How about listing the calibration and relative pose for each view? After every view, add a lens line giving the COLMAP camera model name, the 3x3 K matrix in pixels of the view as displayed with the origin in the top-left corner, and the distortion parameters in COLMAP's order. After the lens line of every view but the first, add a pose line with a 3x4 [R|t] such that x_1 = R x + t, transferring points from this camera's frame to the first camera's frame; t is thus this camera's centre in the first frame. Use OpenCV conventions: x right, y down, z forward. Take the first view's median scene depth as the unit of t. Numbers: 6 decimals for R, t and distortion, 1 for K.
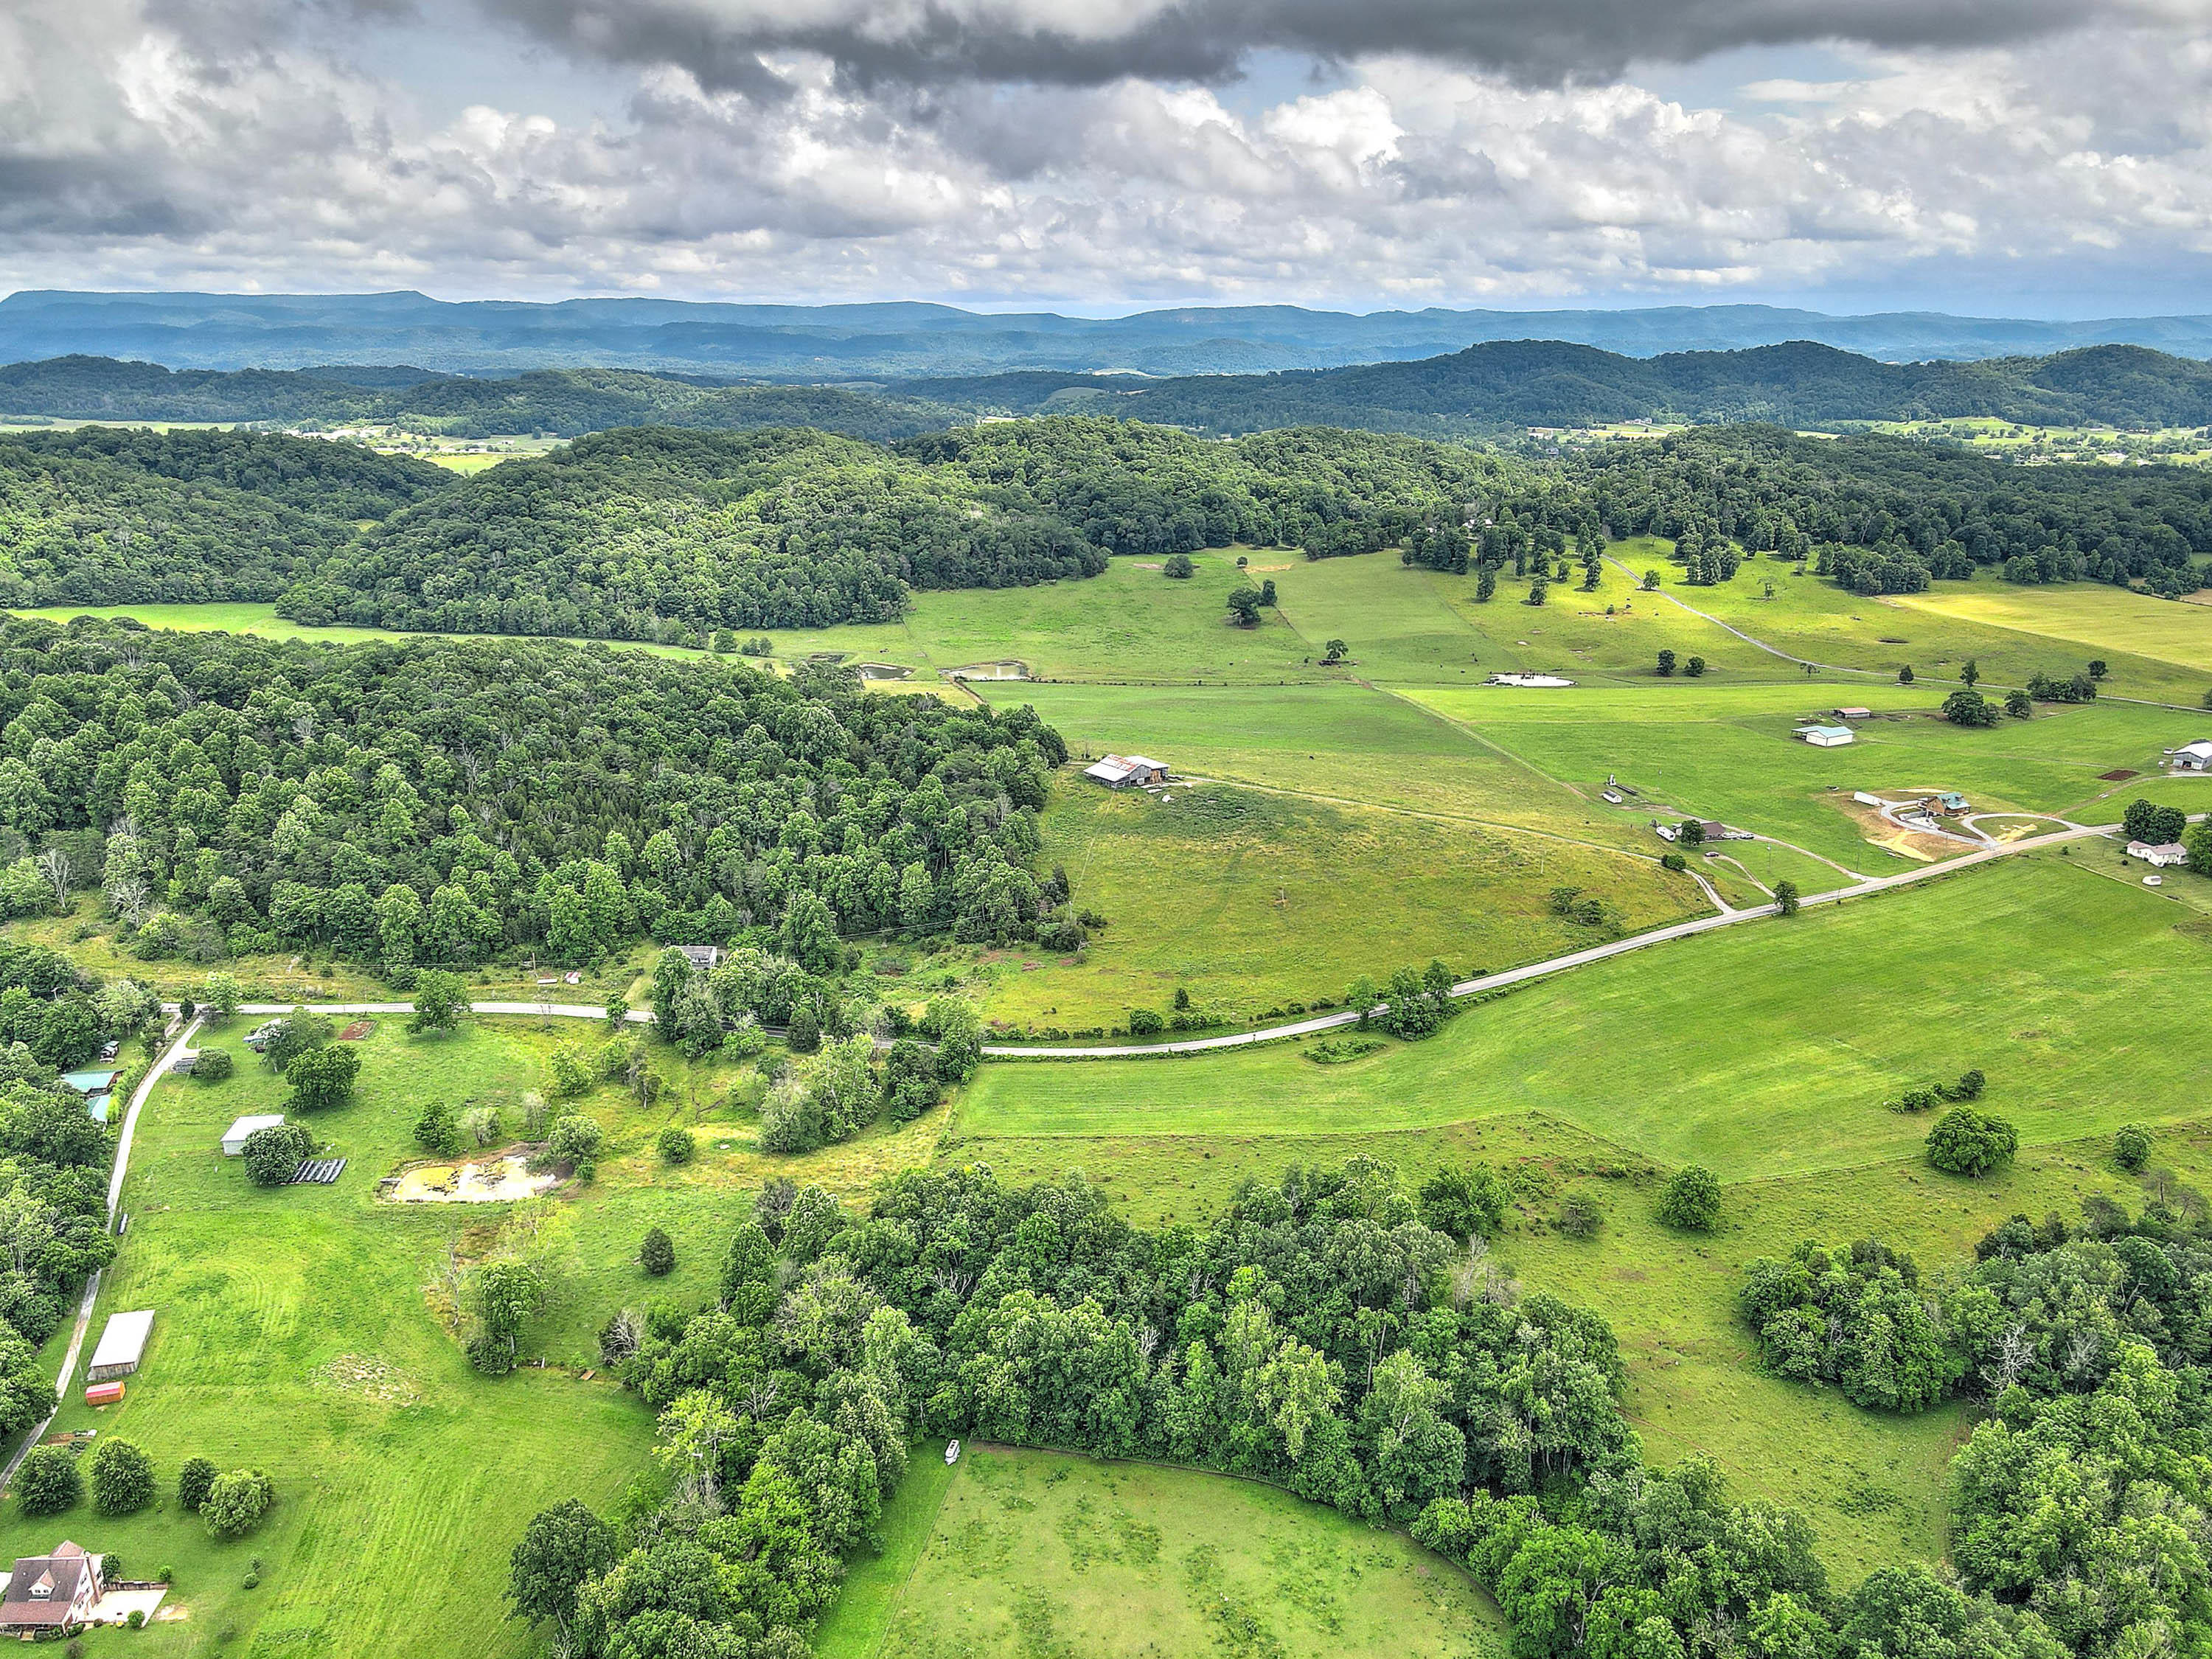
lens RADIAL K [[1618.2, 0, 1098.5], [0, 1618.2, 832.7], [0, 0, 1]] dist [-0.004429, 0.081461]
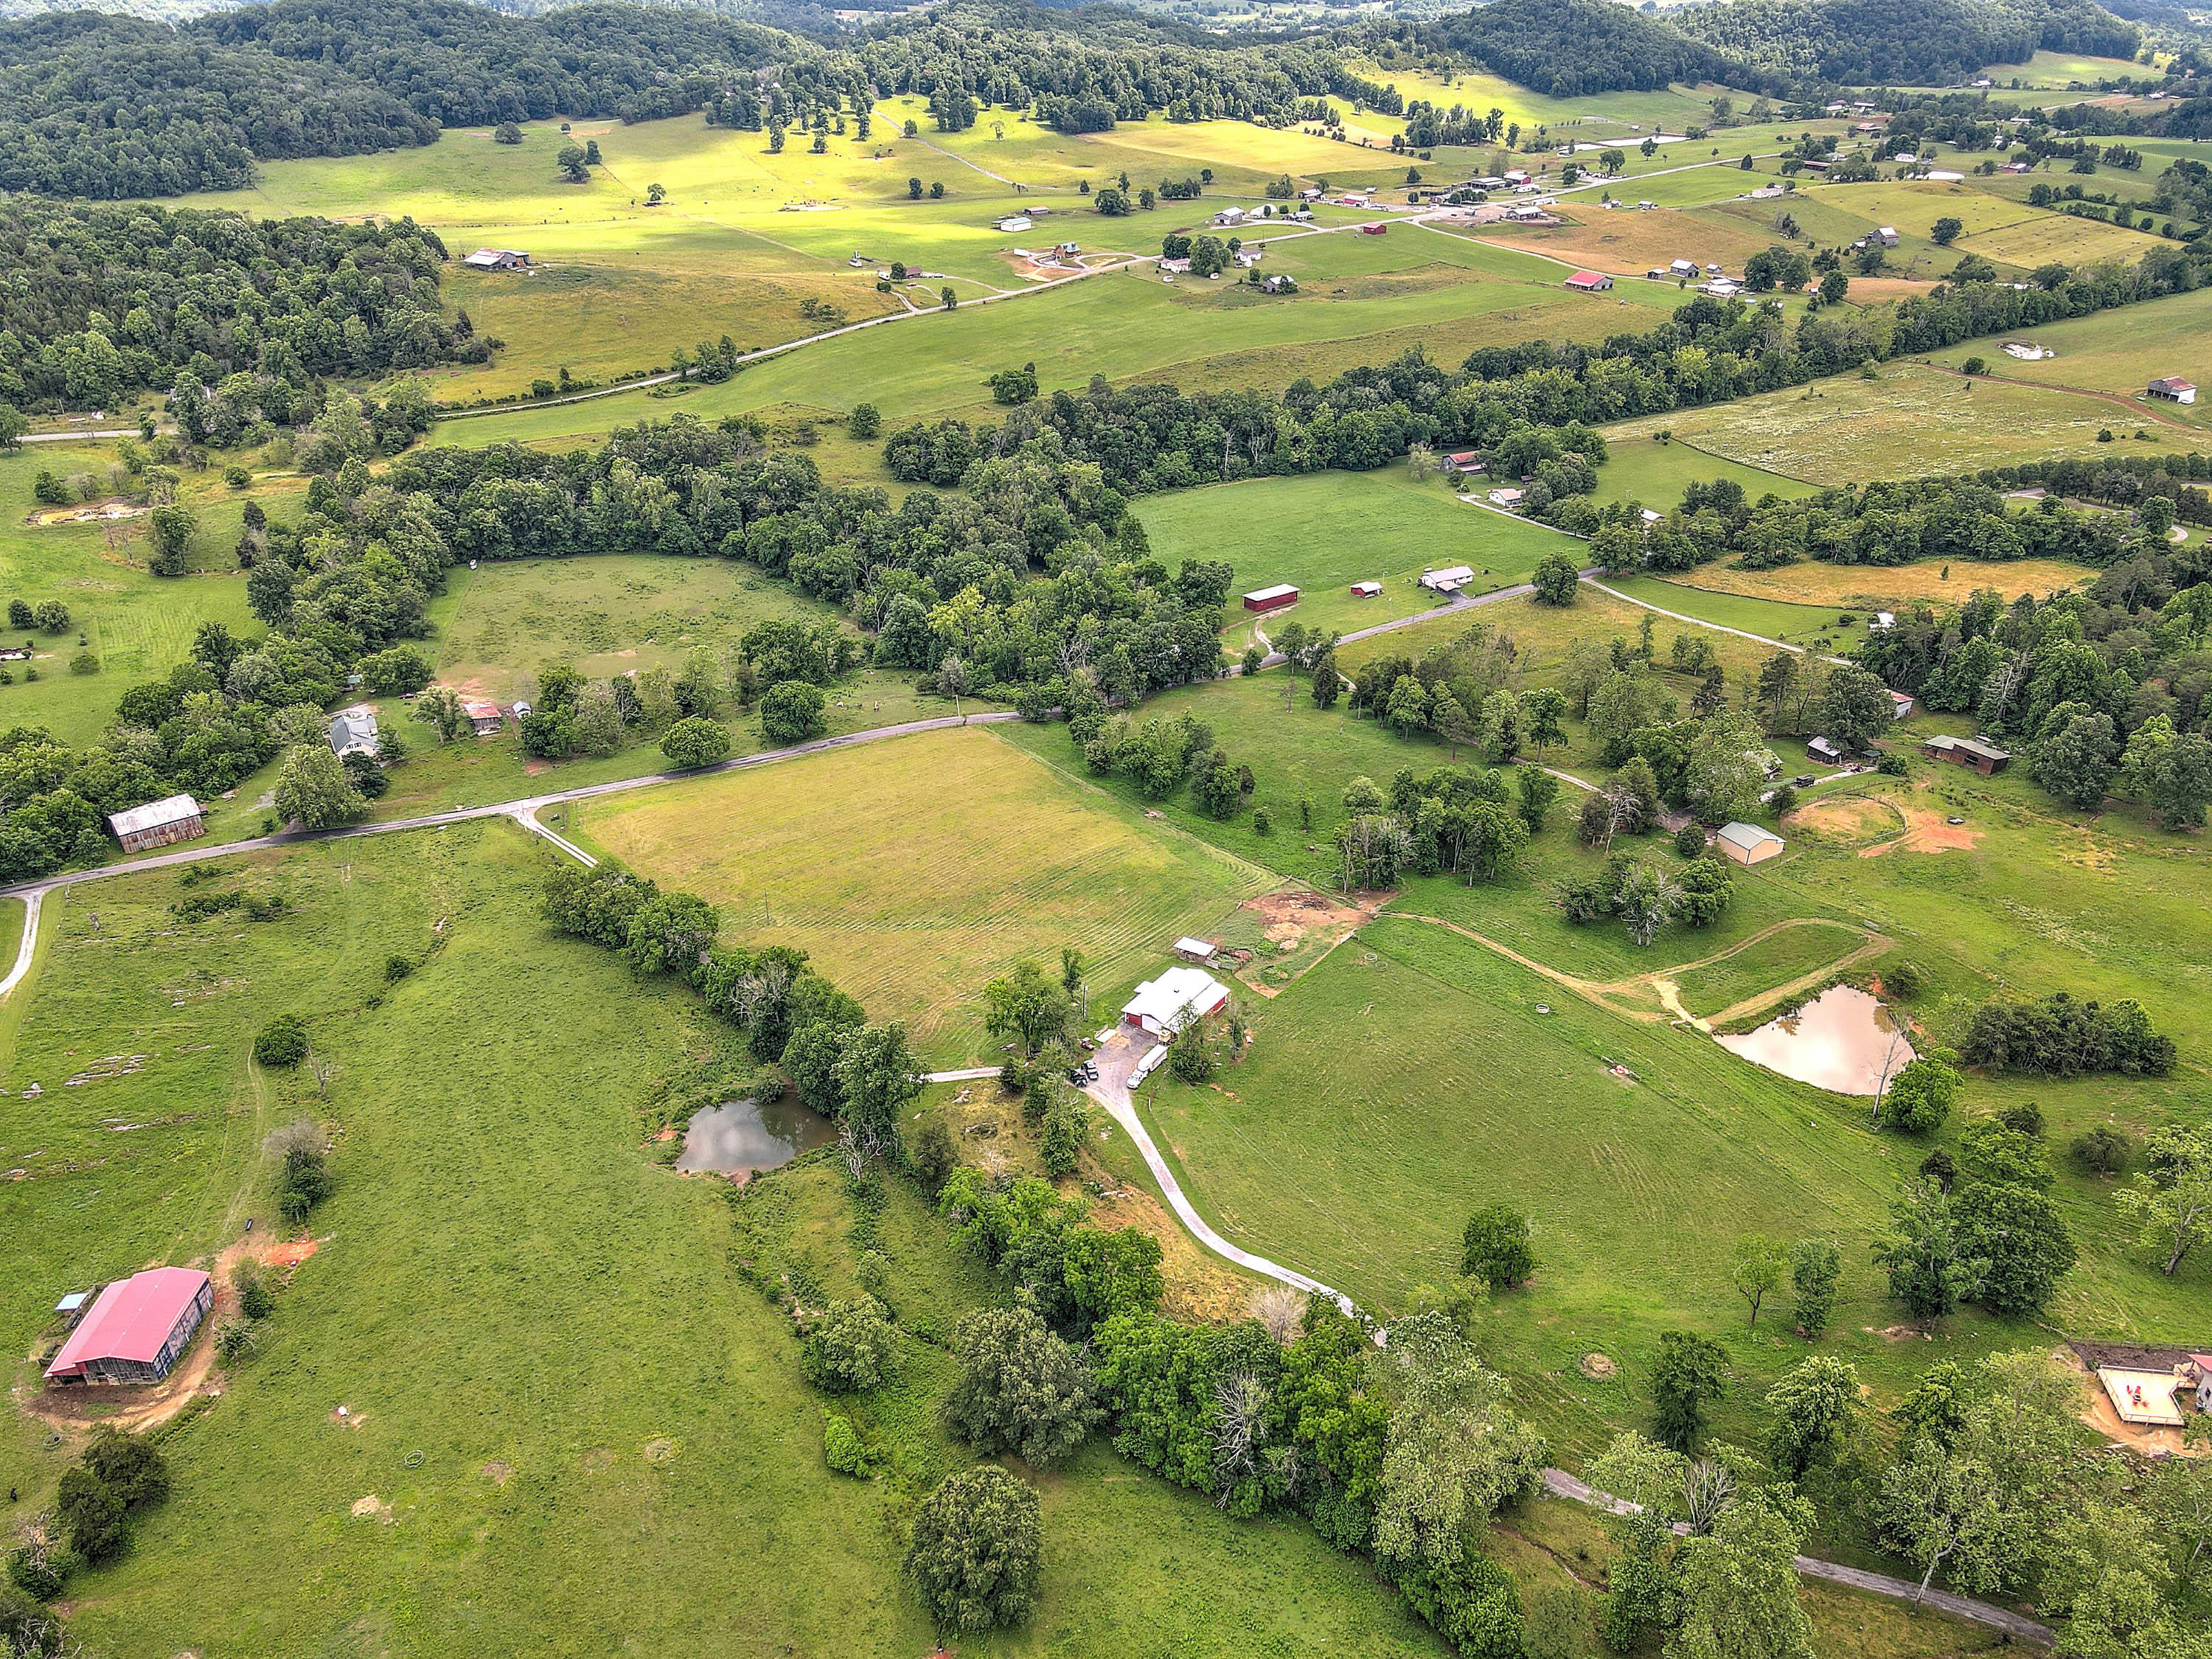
lens RADIAL K [[1618.2, 0, 1098.5], [0, 1618.2, 832.7], [0, 0, 1]] dist [-0.004429, 0.081461]
pose [[0.929713, -0.184344, 0.318829, -0.035357], [0.112163, 0.966313, 0.231644, 0.160533], [-0.350790, -0.179601, 0.919070, -0.499387]]
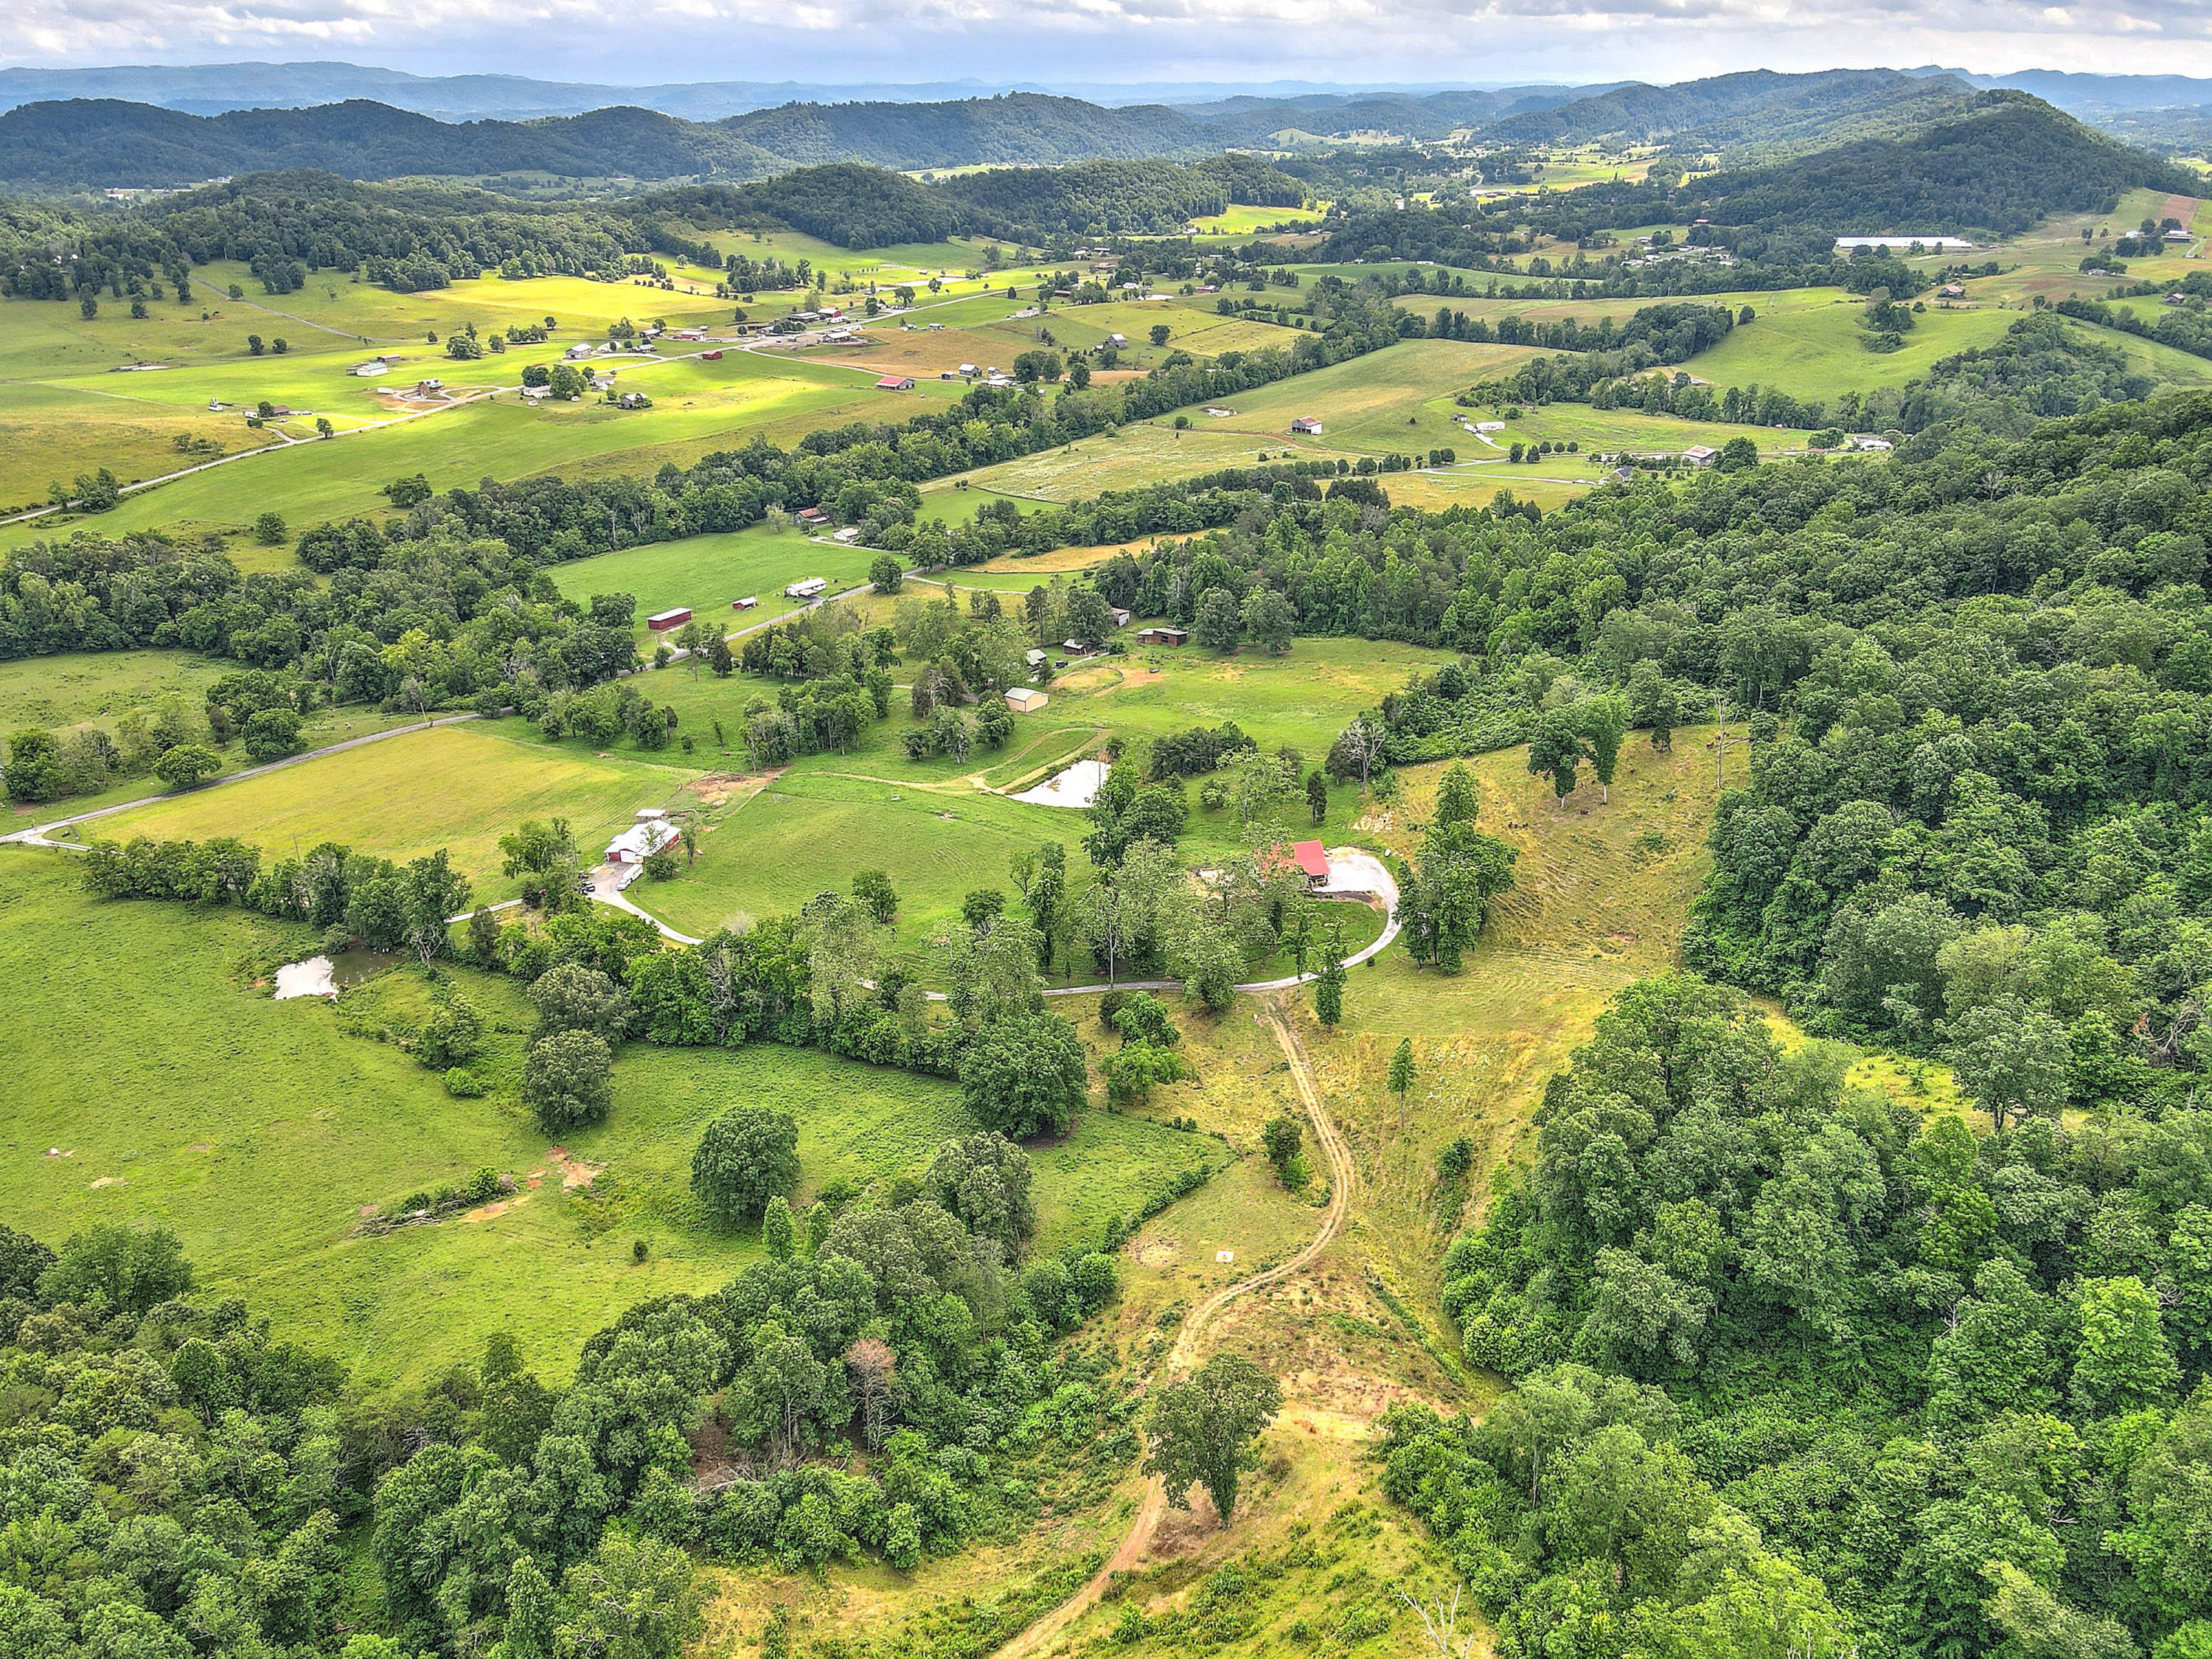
lens RADIAL K [[1618.2, 0, 1098.5], [0, 1618.2, 832.7], [0, 0, 1]] dist [-0.004429, 0.081461]
pose [[0.724979, -0.292317, 0.623663, -0.155935], [0.211650, 0.956211, 0.202152, 0.227802], [-0.655446, -0.014558, 0.755102, -0.714155]]
